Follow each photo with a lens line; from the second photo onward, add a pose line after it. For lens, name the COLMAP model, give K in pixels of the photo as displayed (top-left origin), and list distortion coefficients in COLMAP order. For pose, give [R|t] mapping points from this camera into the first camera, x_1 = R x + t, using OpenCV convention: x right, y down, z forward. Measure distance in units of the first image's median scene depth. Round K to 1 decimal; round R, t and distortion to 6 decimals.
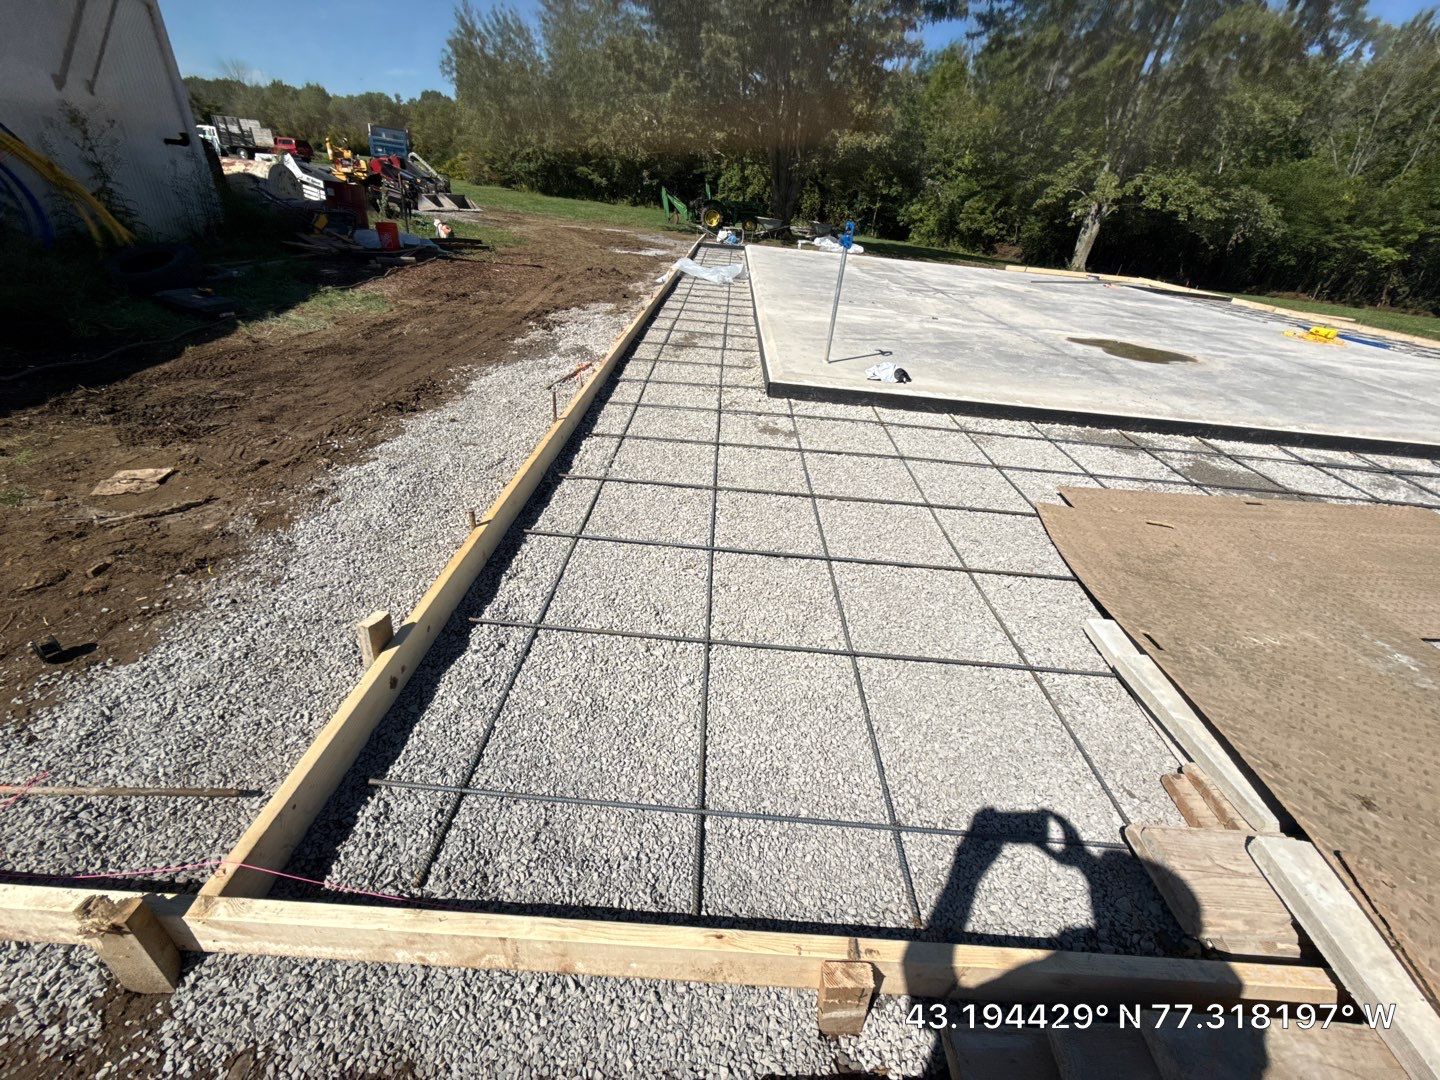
lens RADIAL K [[552.2, 0, 725.2], [0, 552.2, 532.9], [0, 0, 1]] dist [0.001657, -0.000527]
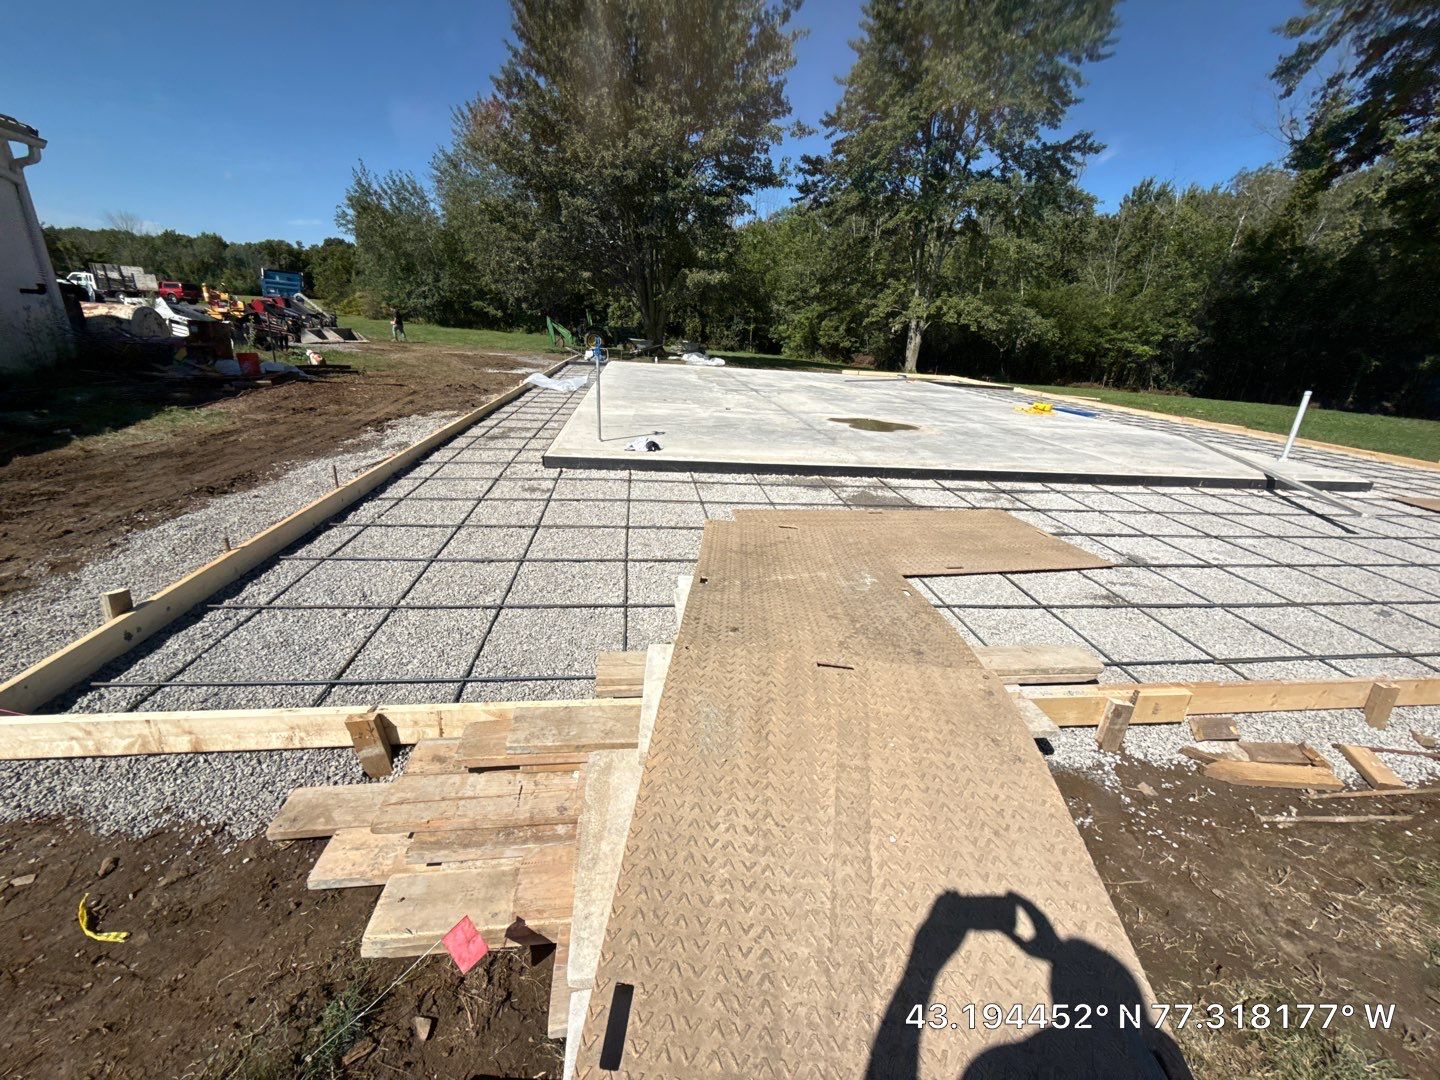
lens RADIAL K [[552.2, 0, 723.6], [0, 552.2, 541.2], [0, 0, 1]] dist [0.001657, -0.000527]
pose [[0.988103, -0.079397, 0.131712, 0.150037], [0.100418, 0.981746, -0.161526, 0.080909], [-0.116483, 0.172831, 0.978039, -0.125112]]
